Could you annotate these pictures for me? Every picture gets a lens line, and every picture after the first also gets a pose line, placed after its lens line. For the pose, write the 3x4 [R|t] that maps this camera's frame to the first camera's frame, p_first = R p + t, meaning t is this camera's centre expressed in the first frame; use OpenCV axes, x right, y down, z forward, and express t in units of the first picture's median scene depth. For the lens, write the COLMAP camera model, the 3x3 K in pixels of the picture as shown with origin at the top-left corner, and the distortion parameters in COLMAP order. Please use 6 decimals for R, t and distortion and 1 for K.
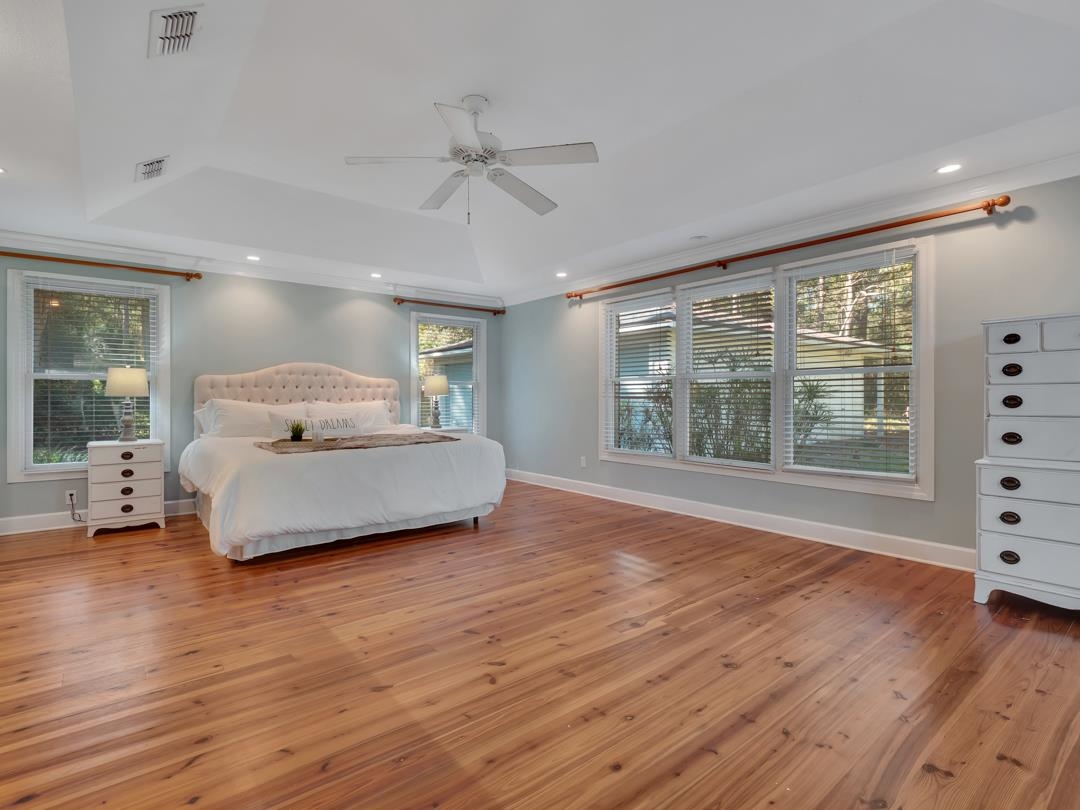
lens RADIAL K [[536.6, 0, 543.7], [0, 536.6, 394.7], [0, 0, 1]] dist [0.004723, -0.000547]
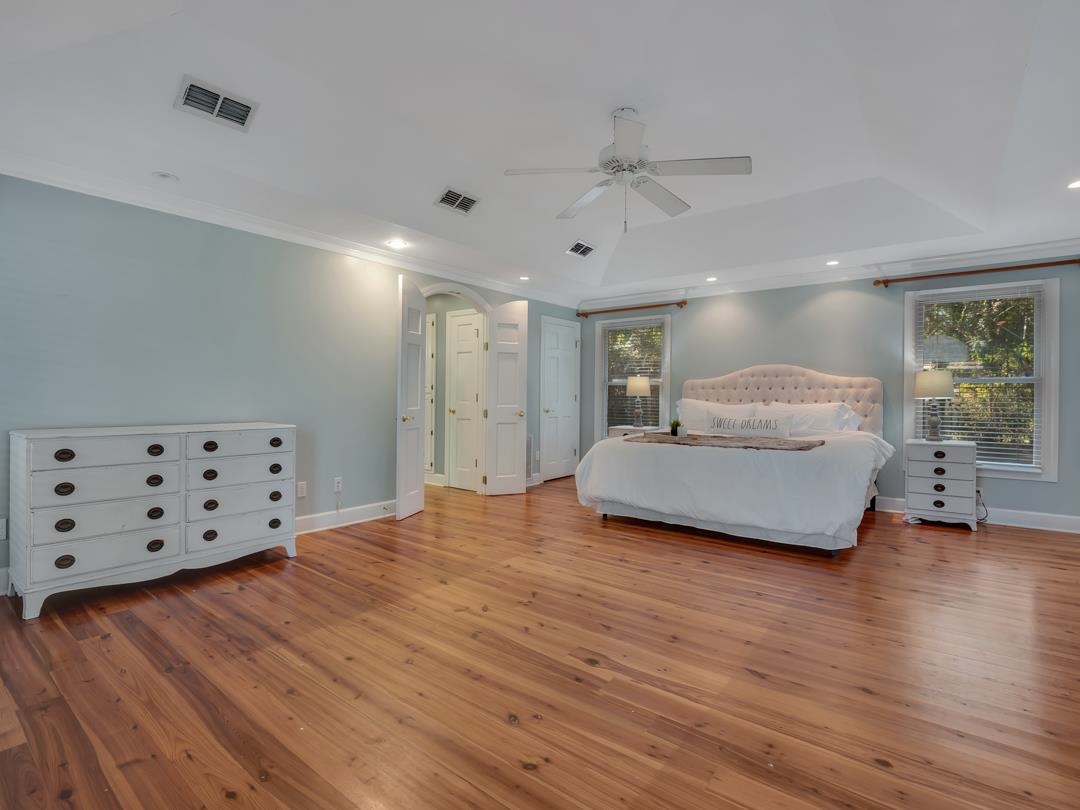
lens RADIAL K [[536.6, 0, 543.7], [0, 536.6, 394.7], [0, 0, 1]] dist [0.004723, -0.000547]
pose [[0.216192, 0.004292, -0.976341, 0.813690], [-0.003385, 0.999988, 0.003646, -0.006899], [0.976345, 0.002517, 0.216204, 0.593602]]
